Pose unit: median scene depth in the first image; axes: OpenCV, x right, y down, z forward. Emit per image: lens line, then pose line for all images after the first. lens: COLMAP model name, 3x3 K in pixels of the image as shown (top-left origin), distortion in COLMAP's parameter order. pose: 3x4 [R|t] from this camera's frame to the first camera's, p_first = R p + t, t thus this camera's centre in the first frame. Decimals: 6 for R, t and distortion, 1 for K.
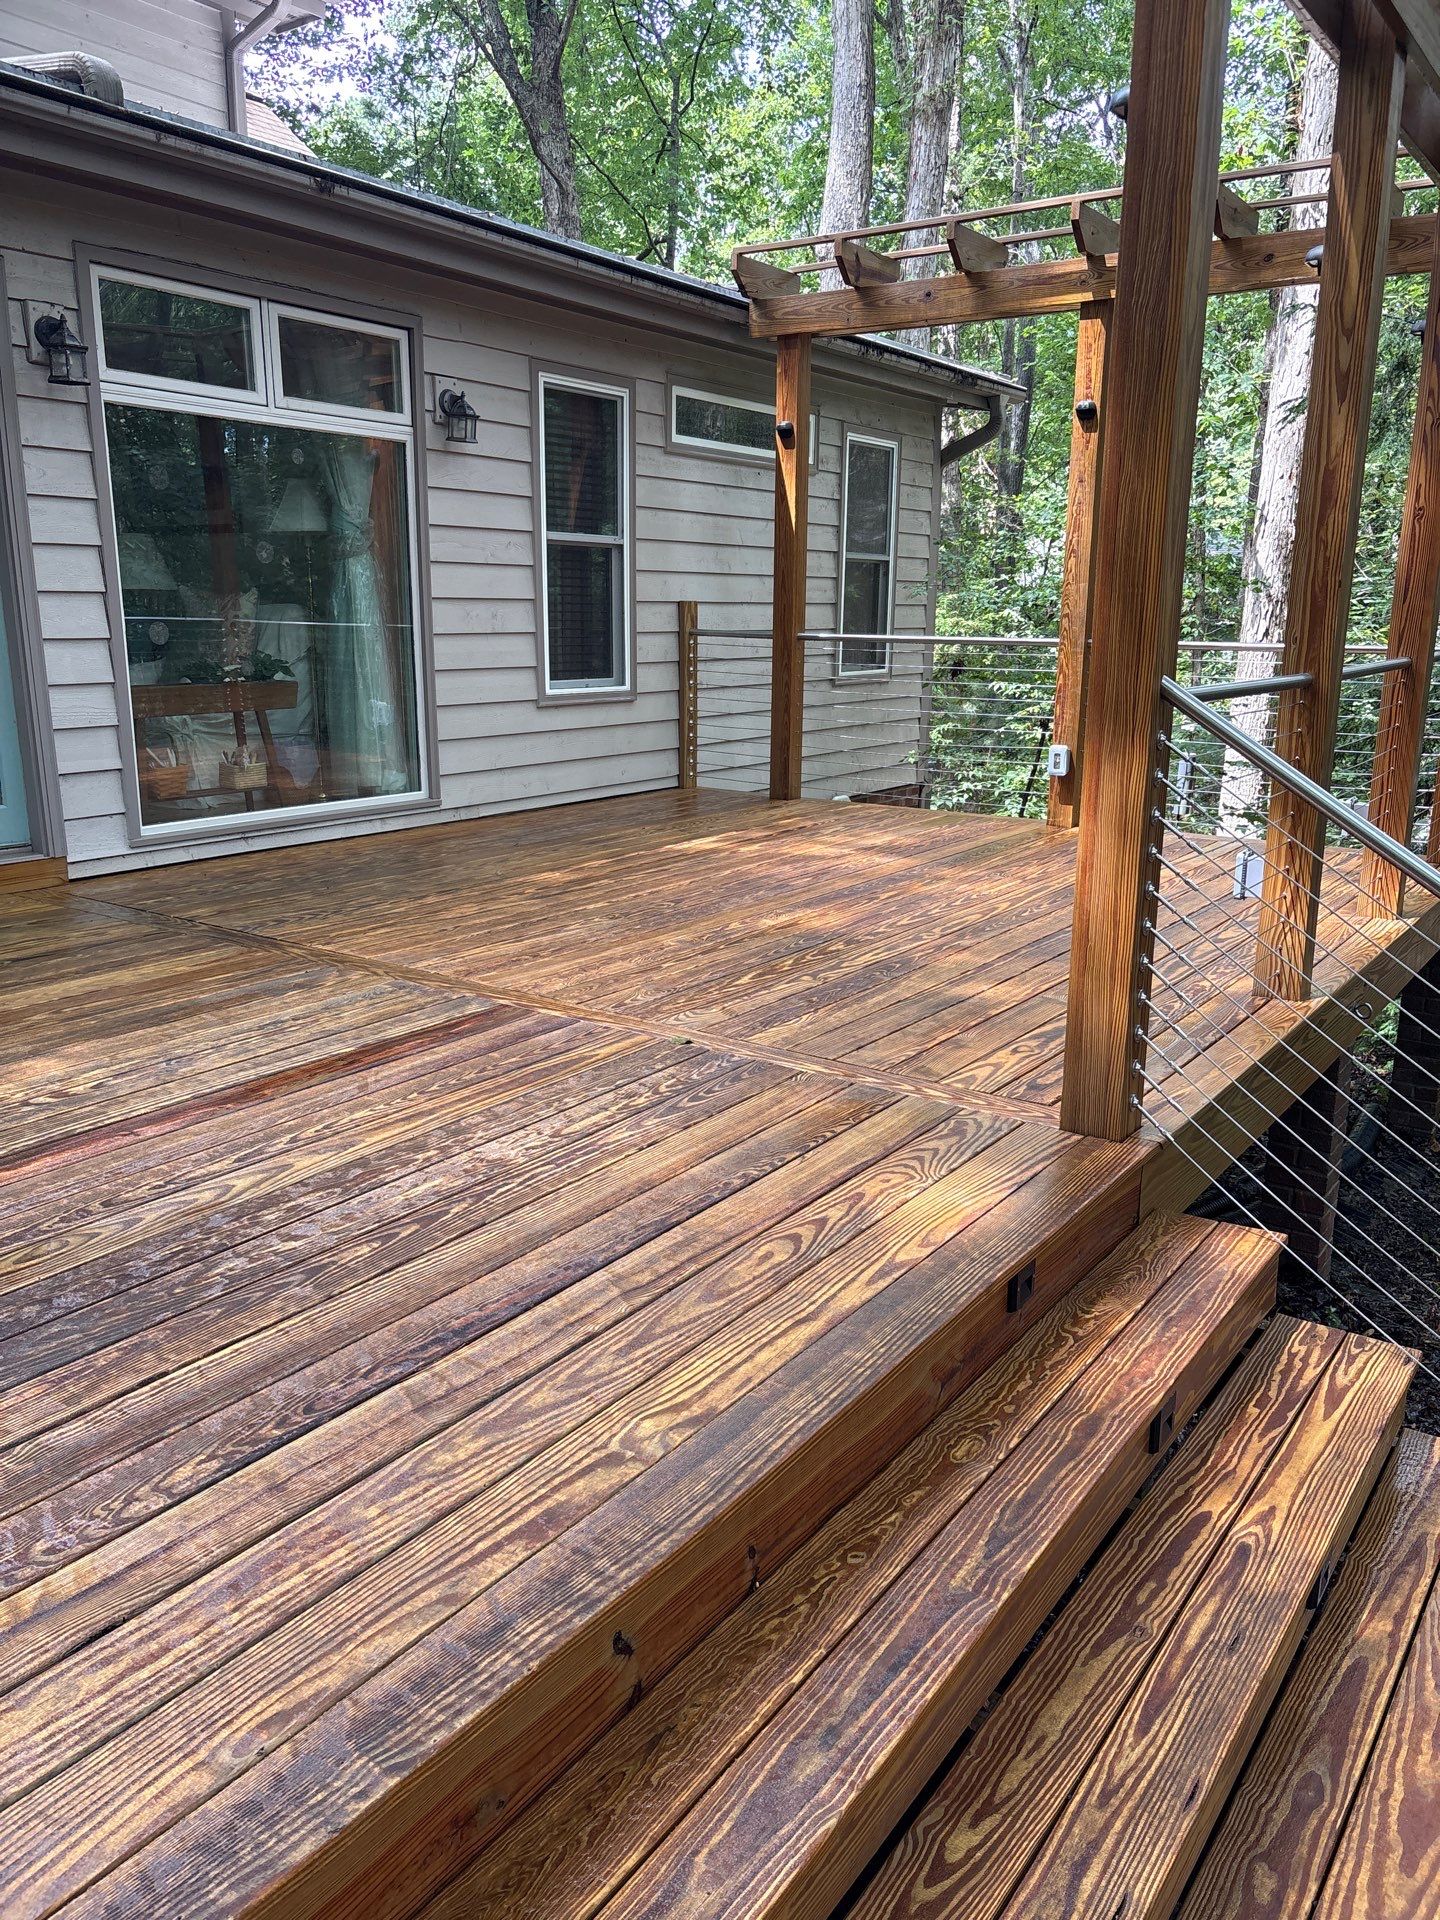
lens RADIAL K [[1464.5, 0, 717.5], [0, 1464.5, 974.9], [0, 0, 1]] dist [0.026623, -0.026920]
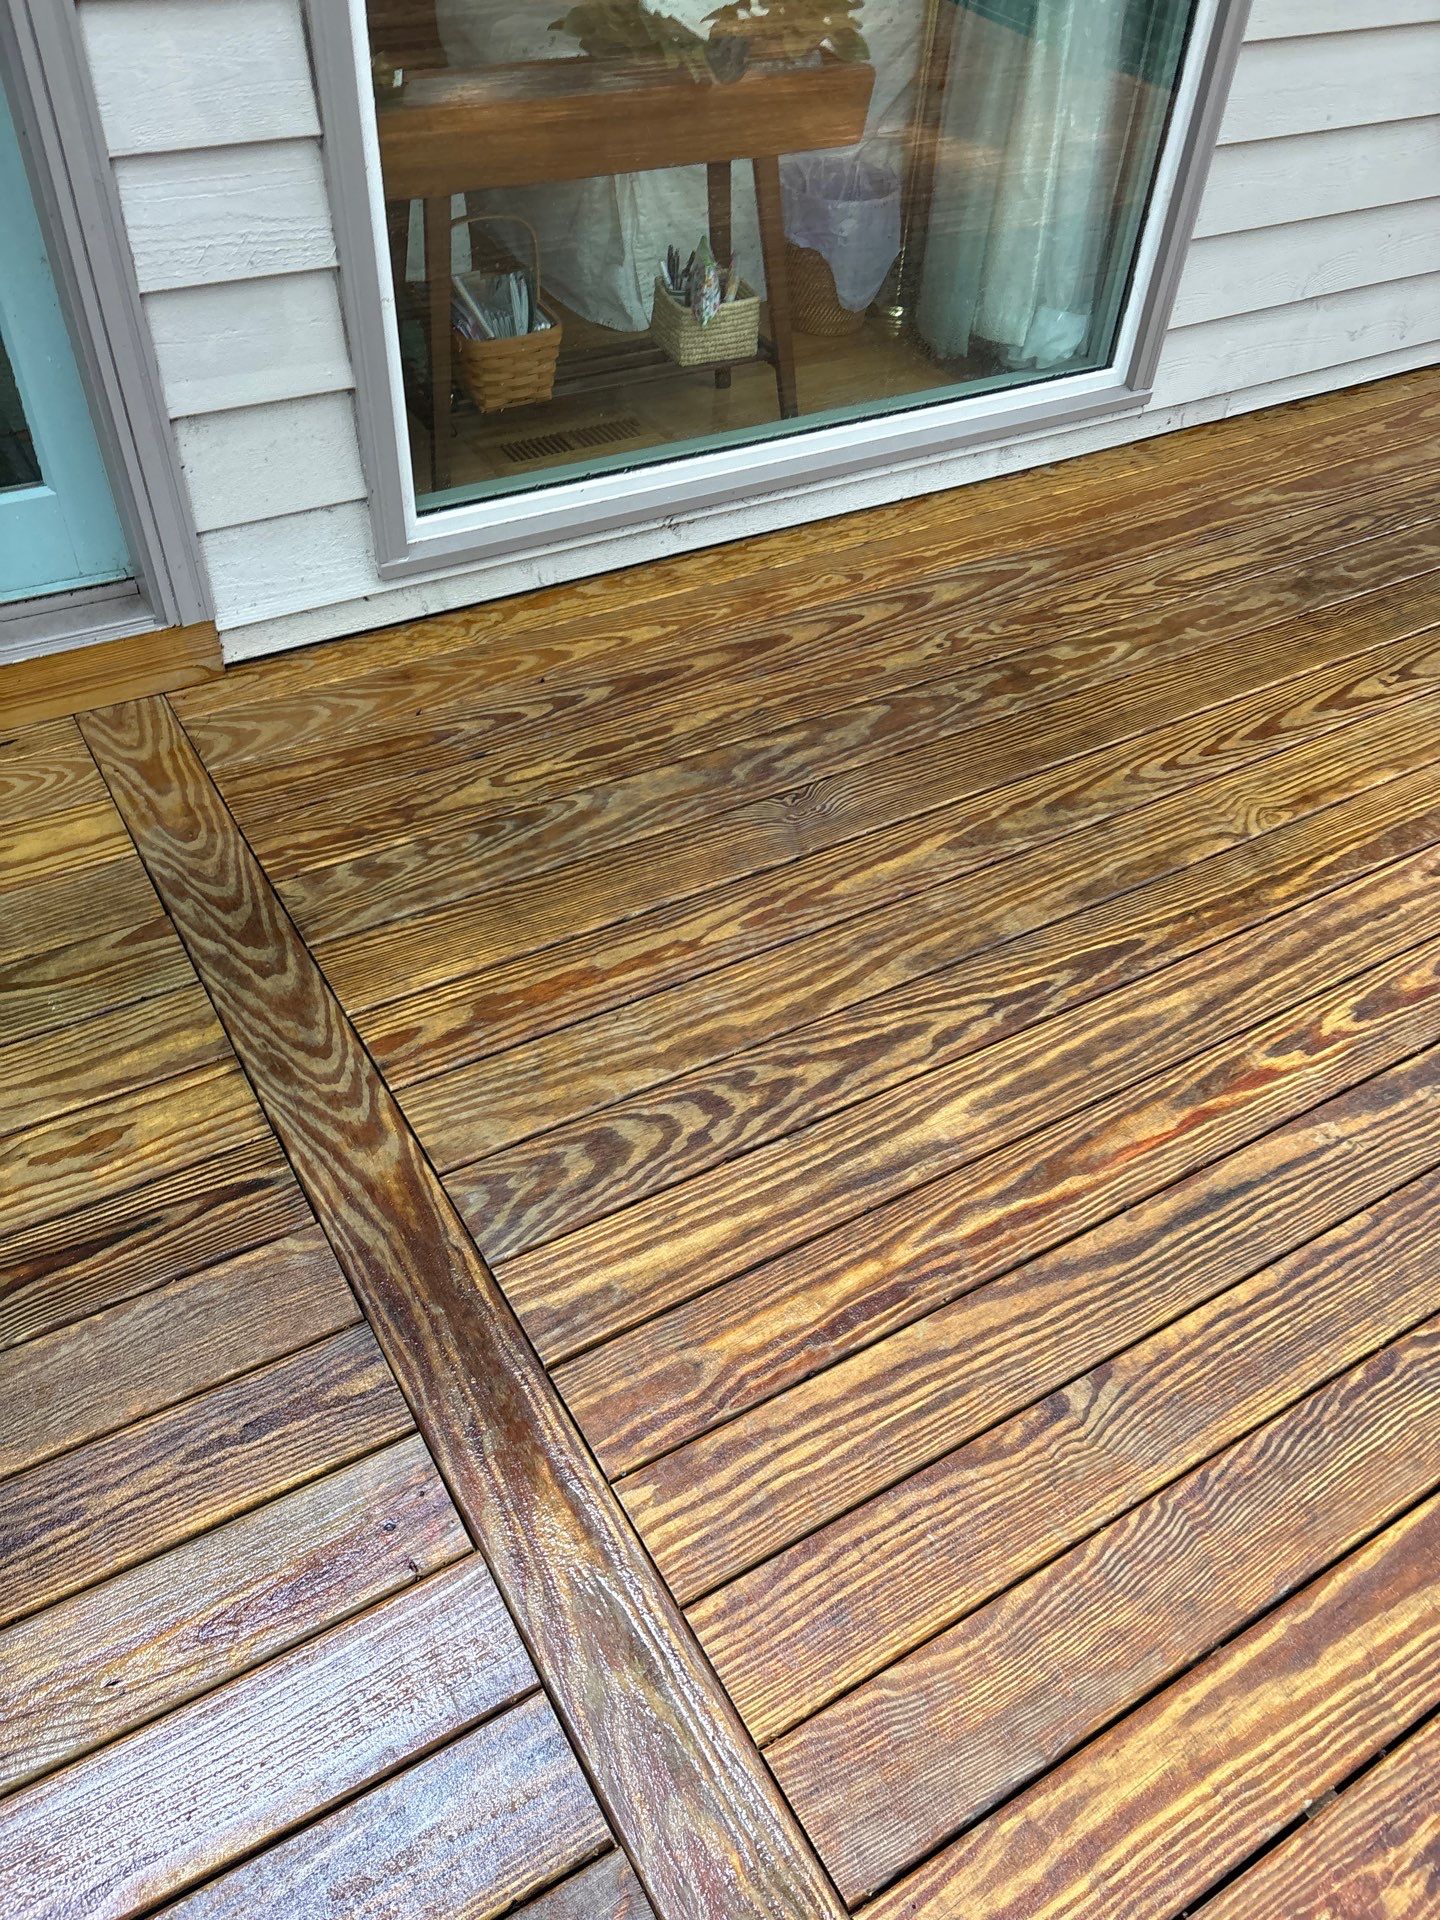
lens RADIAL K [[1464.5, 0, 717.5], [0, 1464.5, 974.9], [0, 0, 1]] dist [0.026623, -0.026920]
pose [[0.914015, 0.313996, -0.256872, -0.312526], [-0.145090, 0.844322, 0.515819, -0.394145], [0.378848, -0.434196, 0.817281, 1.178707]]
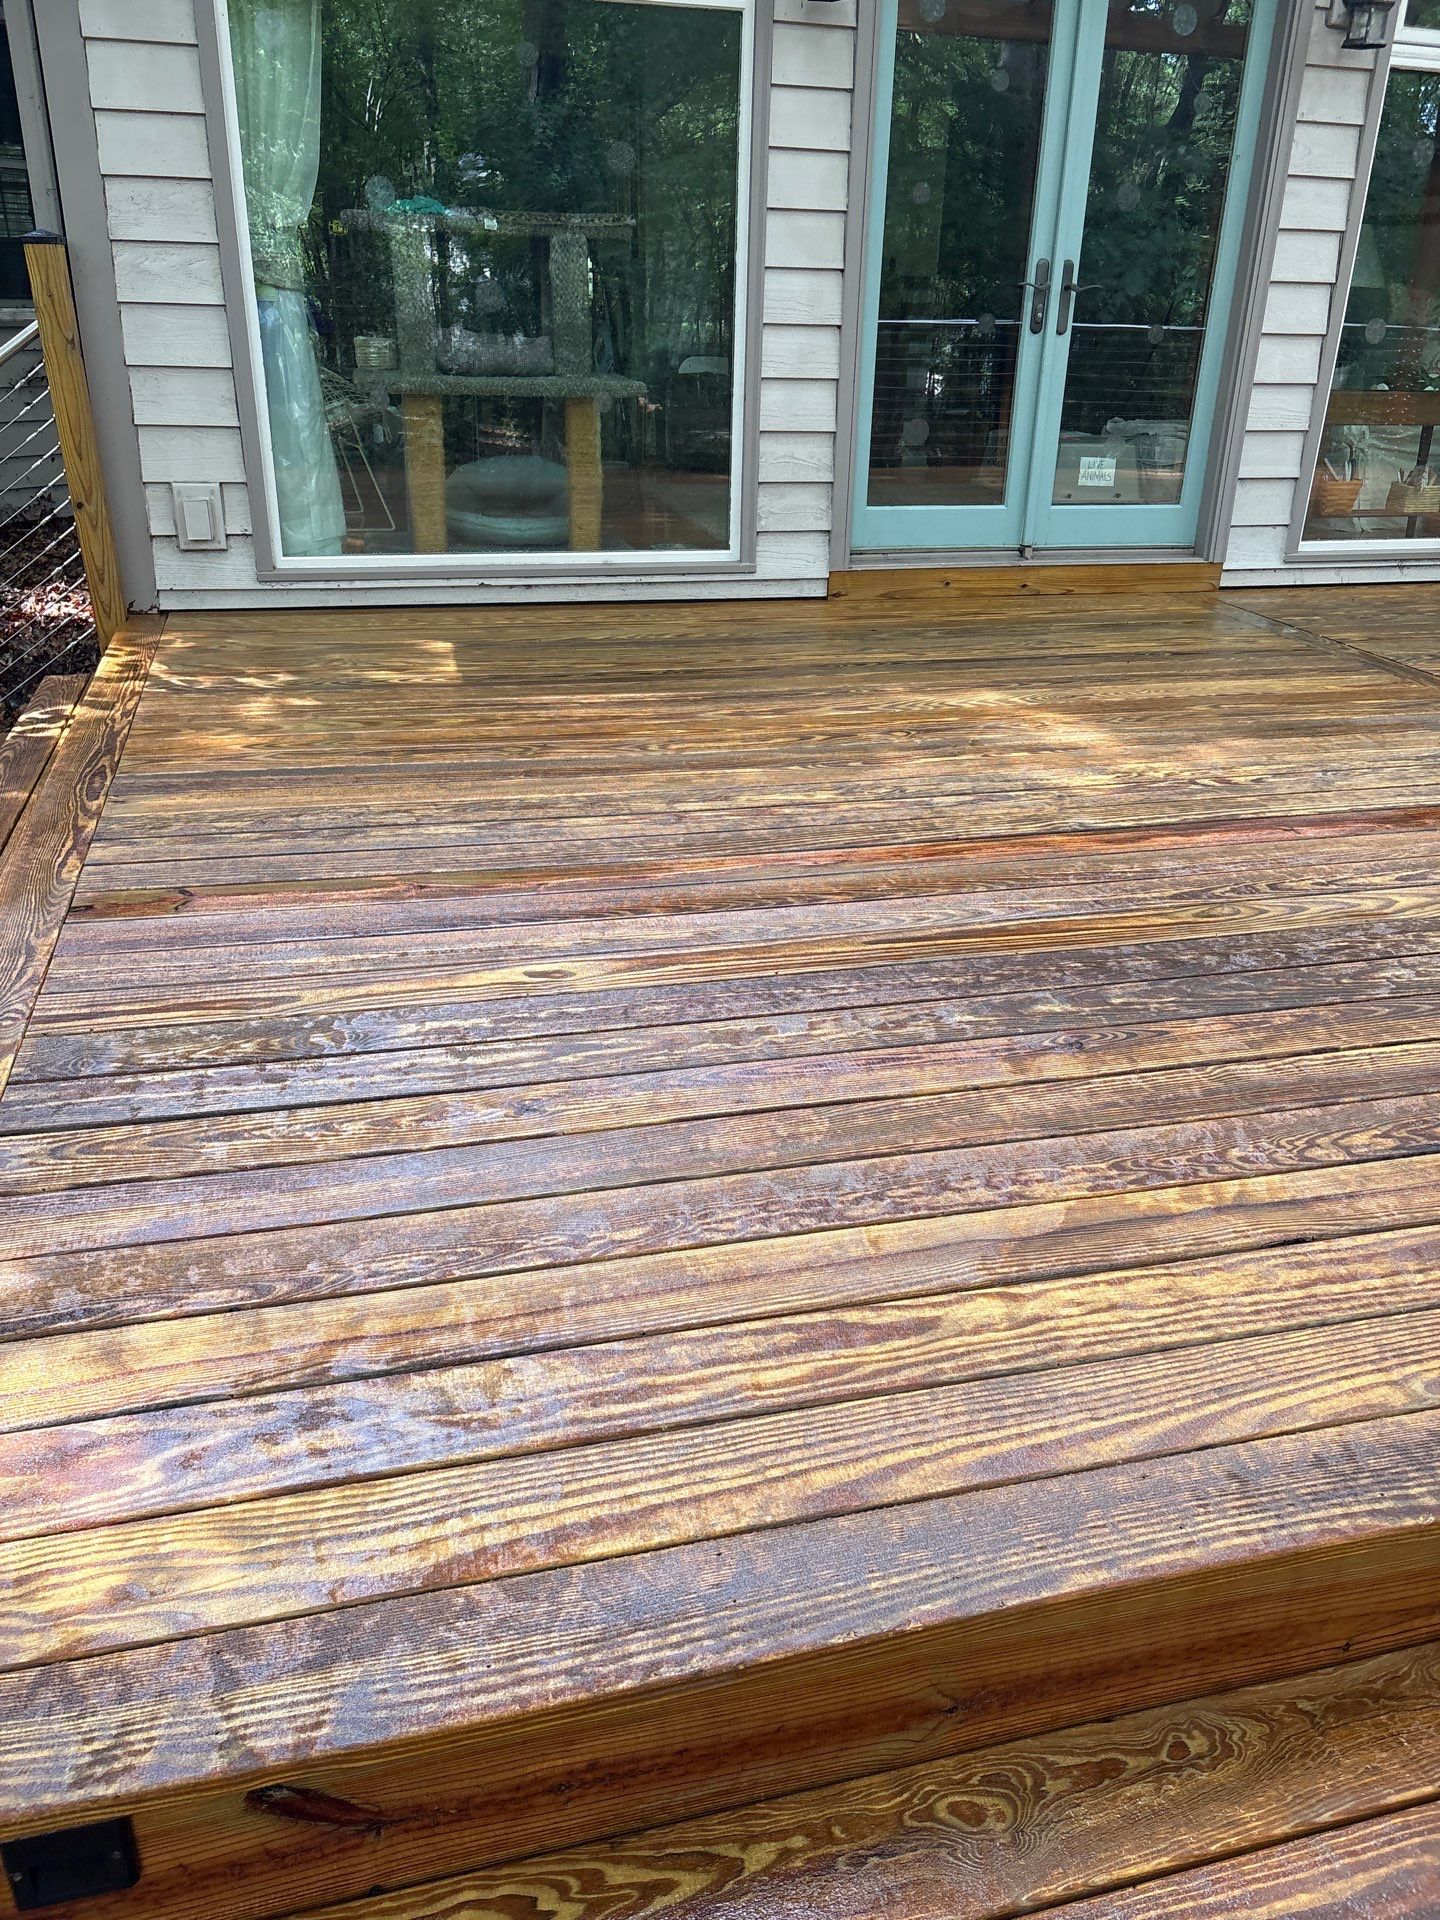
lens RADIAL K [[1464.5, 0, 717.5], [0, 1464.5, 974.9], [0, 0, 1]] dist [0.026623, -0.026920]
pose [[0.770663, 0.275933, -0.574404, -0.088072], [-0.175324, 0.958414, 0.225177, 0.042675], [0.612650, -0.072828, 0.786992, -0.056840]]
